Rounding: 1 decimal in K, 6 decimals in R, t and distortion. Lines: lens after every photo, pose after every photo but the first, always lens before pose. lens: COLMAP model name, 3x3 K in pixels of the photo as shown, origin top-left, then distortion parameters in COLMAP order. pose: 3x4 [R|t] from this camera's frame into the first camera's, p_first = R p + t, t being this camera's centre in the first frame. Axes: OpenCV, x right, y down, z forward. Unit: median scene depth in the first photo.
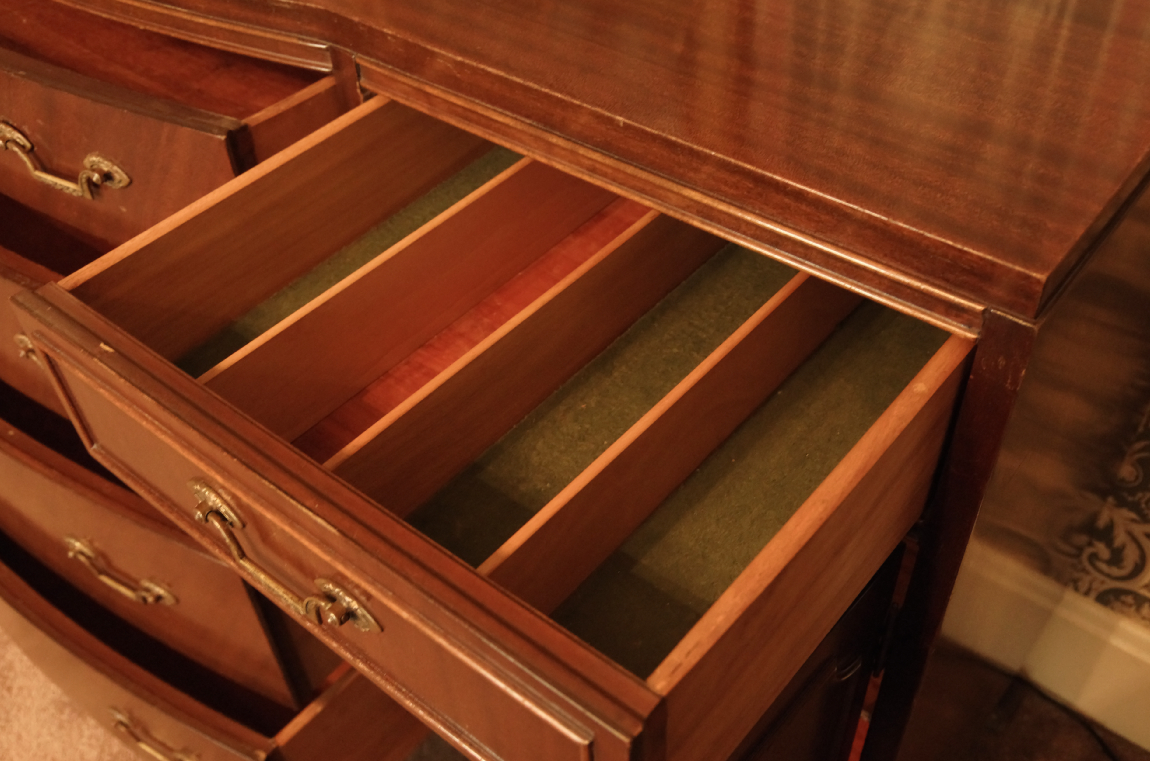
lens RADIAL K [[1178.8, 0, 566.0], [0, 1178.8, 378.4], [0, 0, 1]] dist [-0.015510, 0.000000]
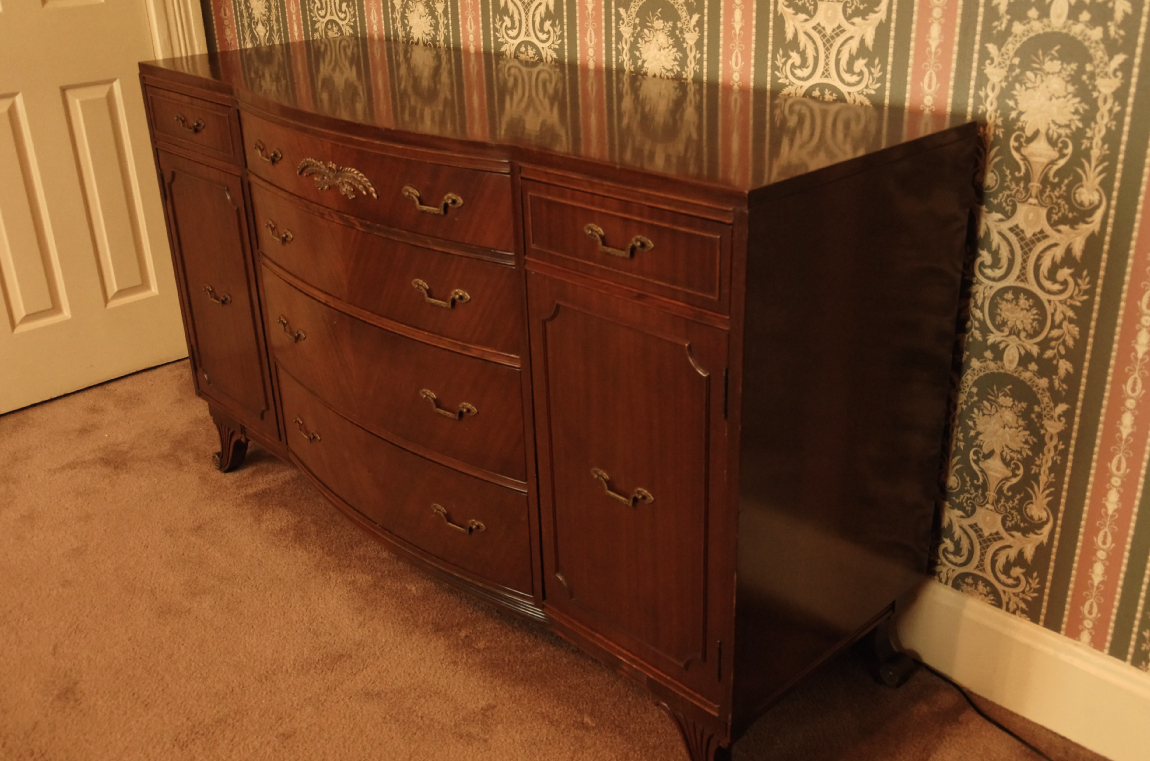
lens RADIAL K [[1178.8, 0, 542.6], [0, 1178.8, 390.5], [0, 0, 1]] dist [-0.015510, 0.000000]
pose [[0.989847, 0.054581, -0.131238, 0.214716], [-0.092909, 0.947223, -0.306817, 0.922480], [0.107565, 0.315896, 0.942677, -1.158055]]
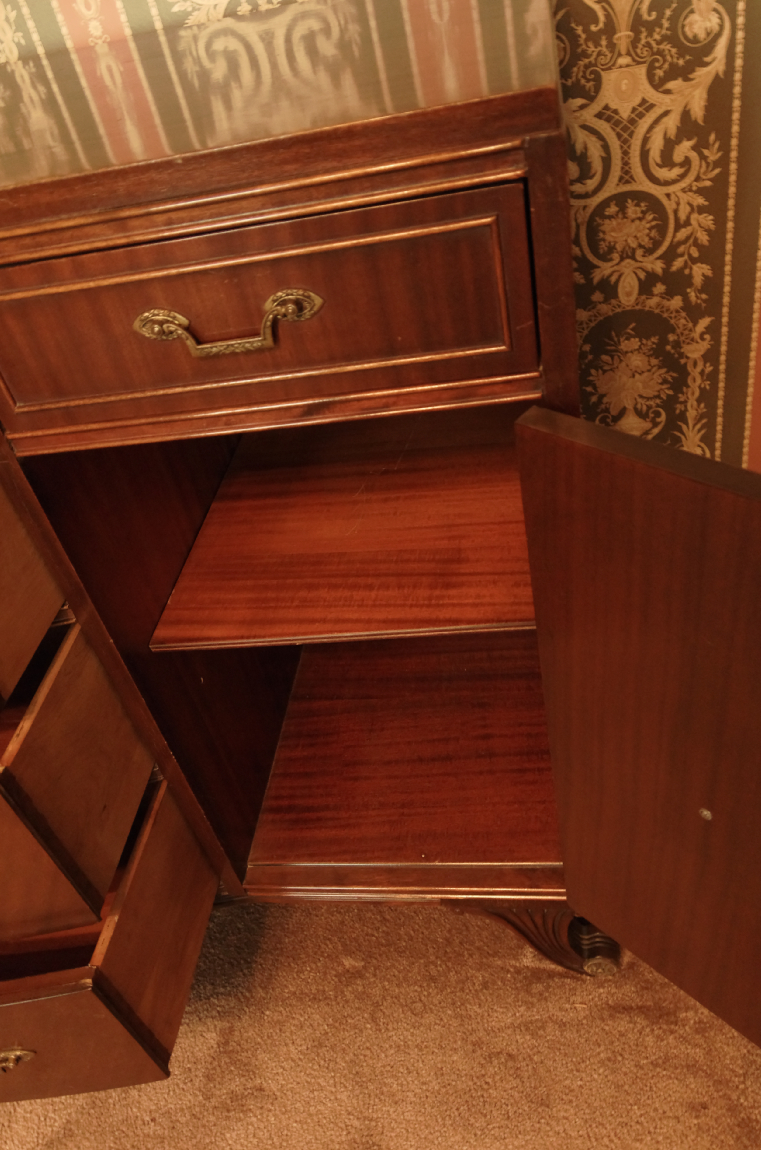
lens RADIAL K [[920.3, 0, 384.1], [0, 920.3, 588.6], [0, 0, 1]] dist [0.004381, -0.003790]
pose [[0.835012, -0.440122, 0.330223, -0.230973], [0.474668, 0.879727, -0.027756, 0.237486], [-0.278290, 0.179923, 0.943495, 0.128012]]
